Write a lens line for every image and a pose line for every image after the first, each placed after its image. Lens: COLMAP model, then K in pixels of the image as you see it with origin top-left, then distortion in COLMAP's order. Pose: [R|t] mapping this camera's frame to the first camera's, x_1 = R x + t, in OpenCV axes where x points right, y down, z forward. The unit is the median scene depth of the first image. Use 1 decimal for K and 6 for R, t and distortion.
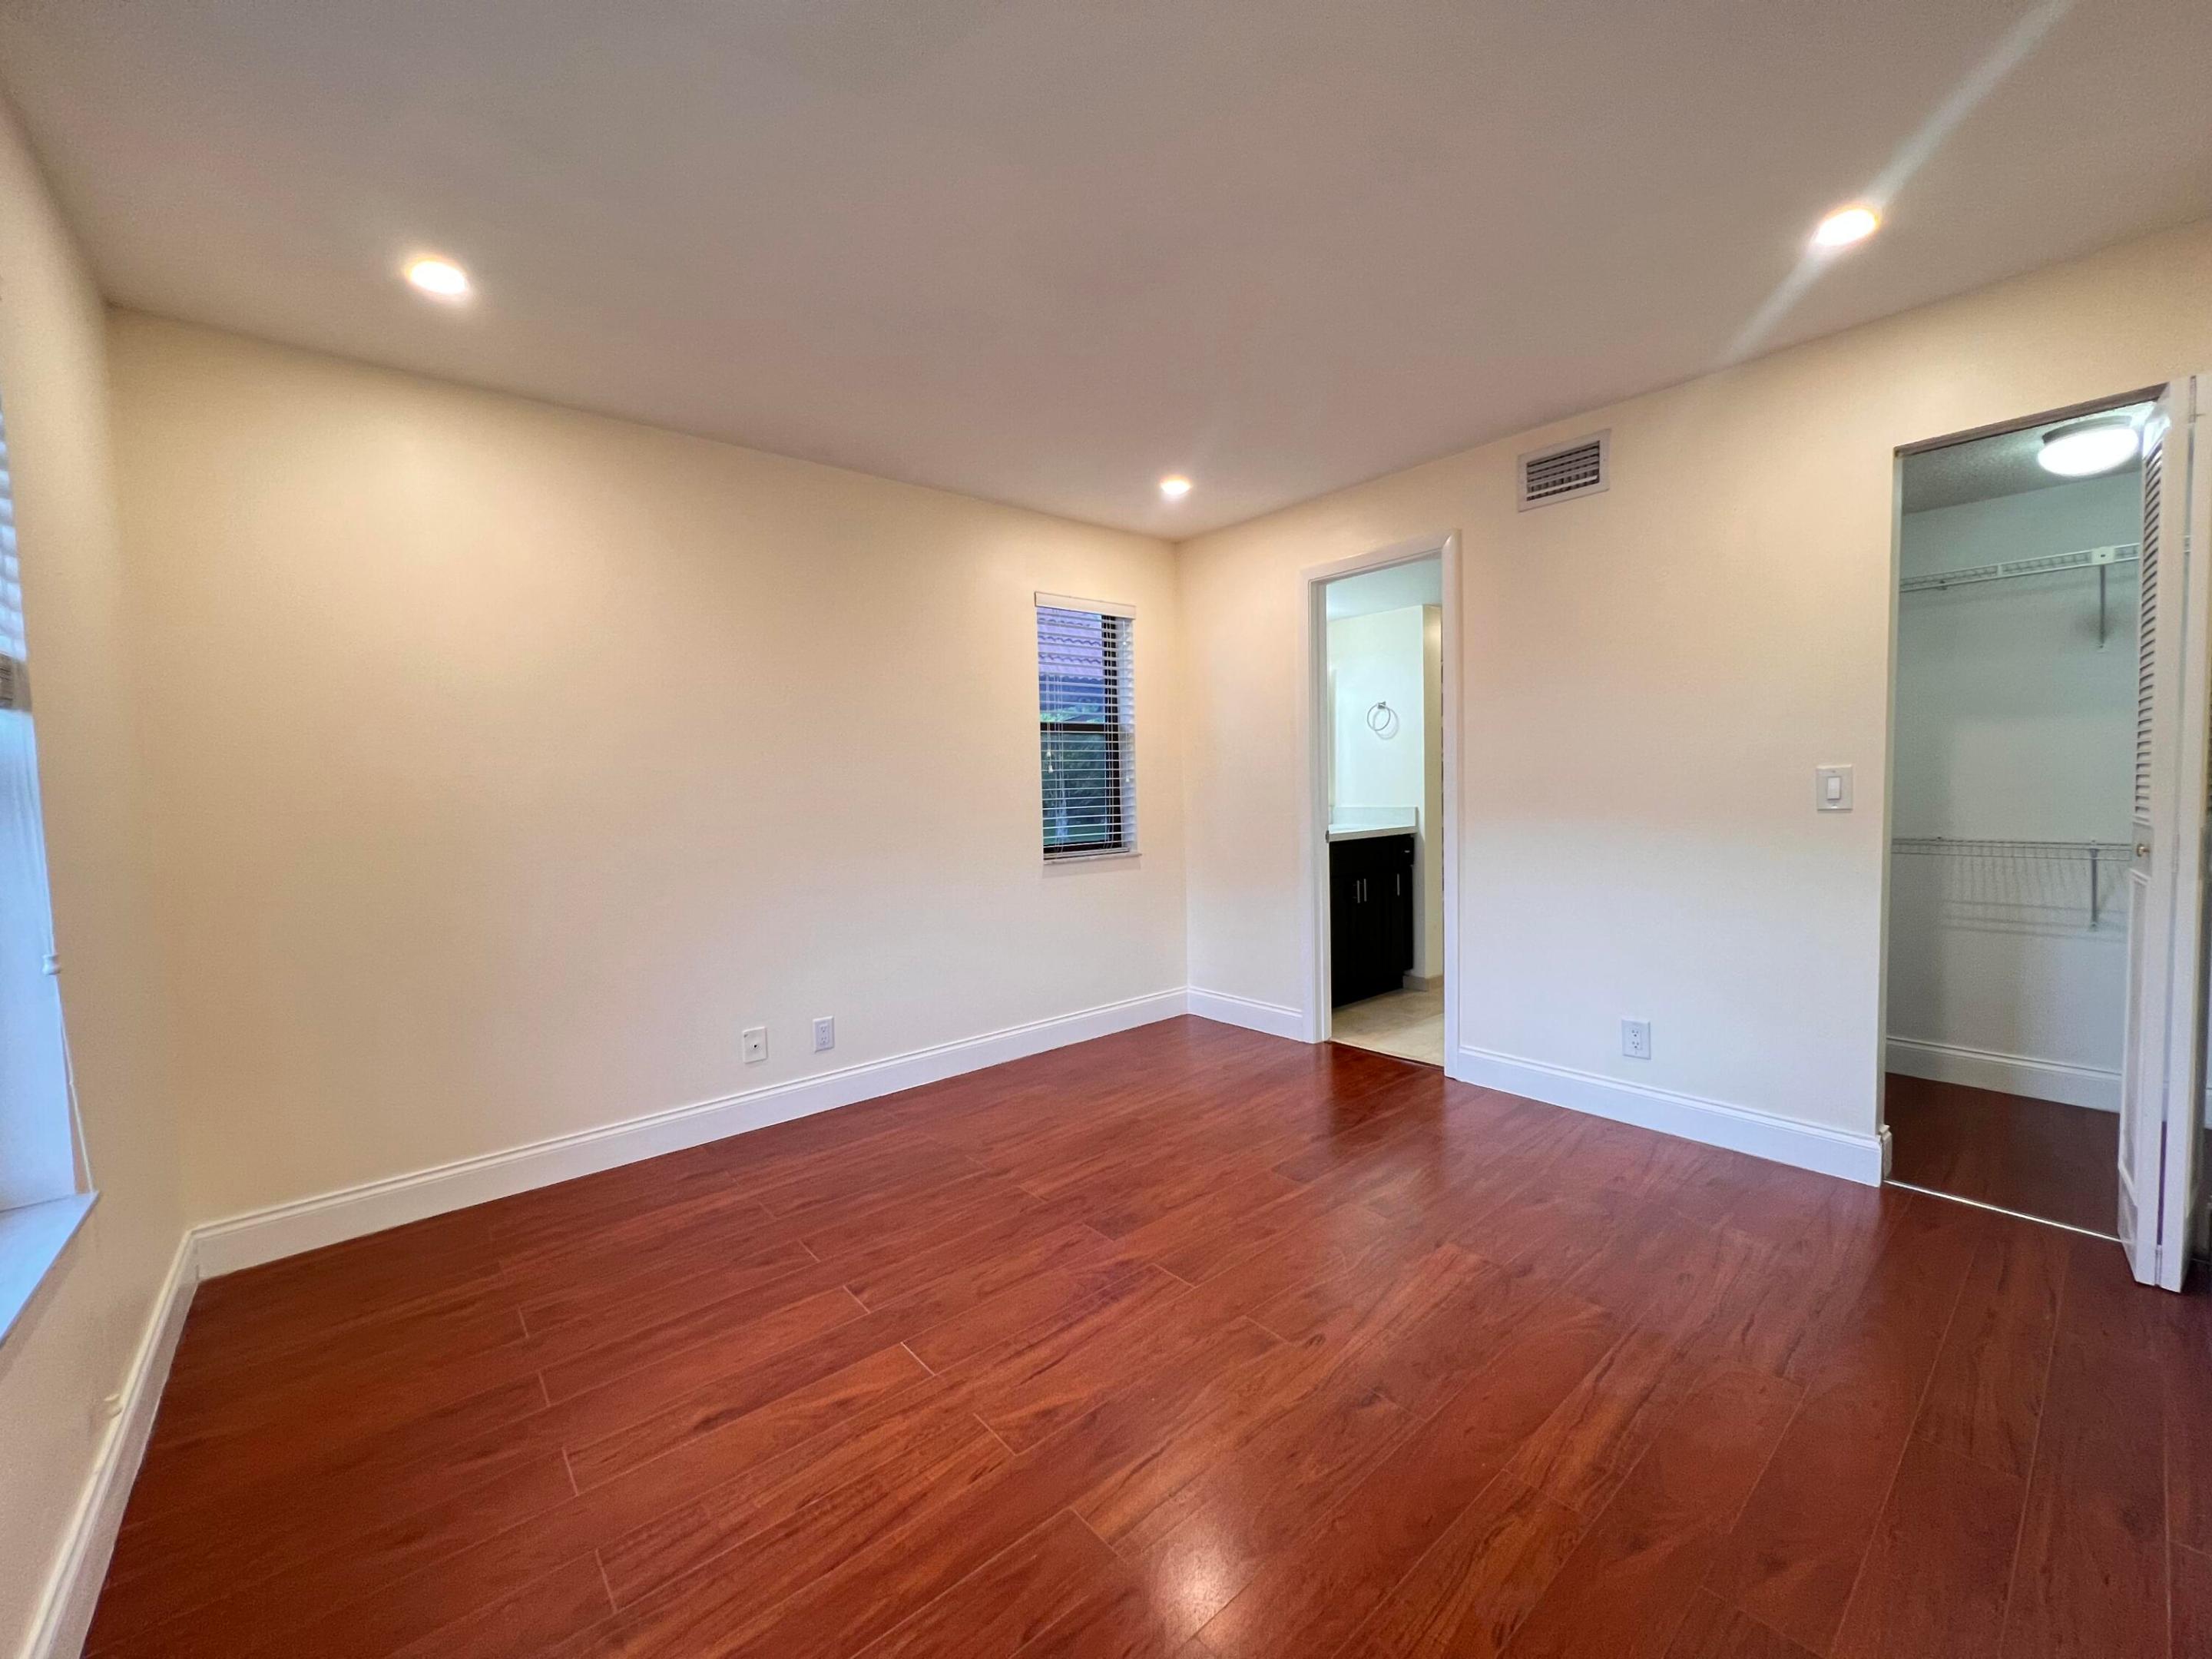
lens RADIAL K [[886.8, 0, 1105.5], [0, 886.8, 828.3], [0, 0, 1]] dist [-0.000682, 0.000397]
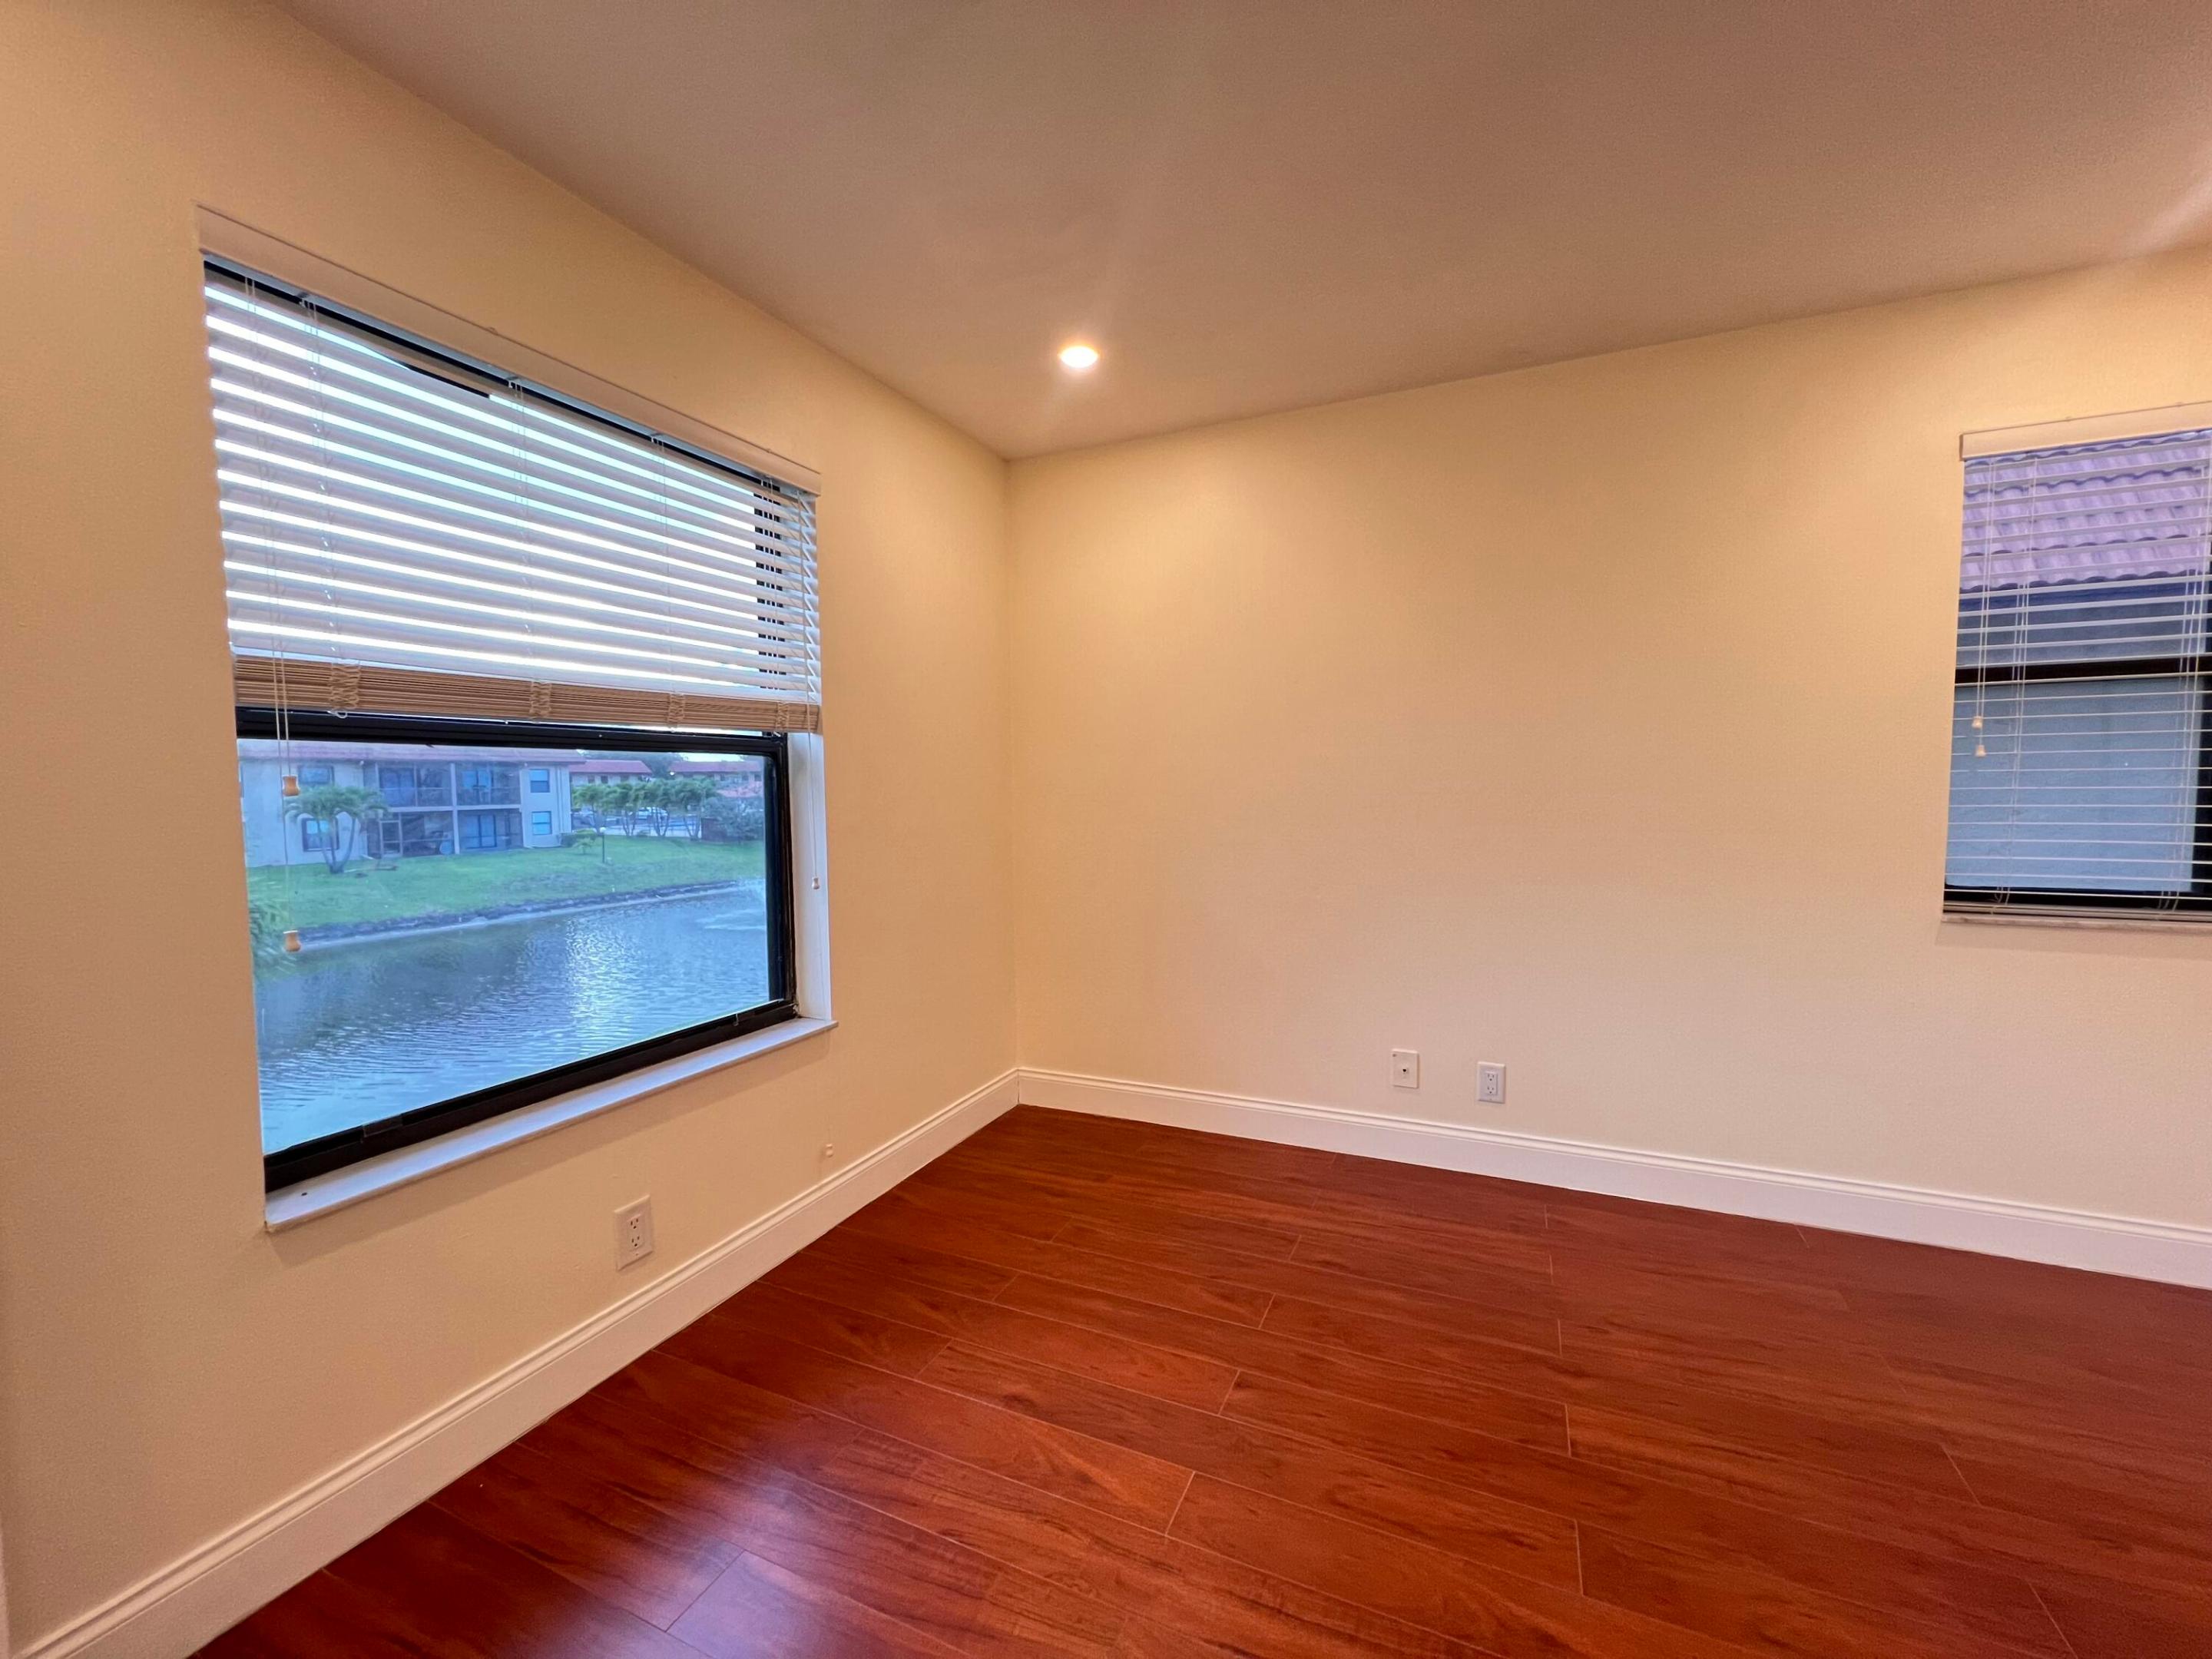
lens RADIAL K [[886.8, 0, 1105.7], [0, 886.8, 825.6], [0, 0, 1]] dist [-0.000682, 0.000397]
pose [[0.429594, 0.065729, -0.900627, 0.337024], [-0.046777, 0.997628, 0.050496, -0.037742], [0.901810, 0.020435, 0.431649, 0.443719]]
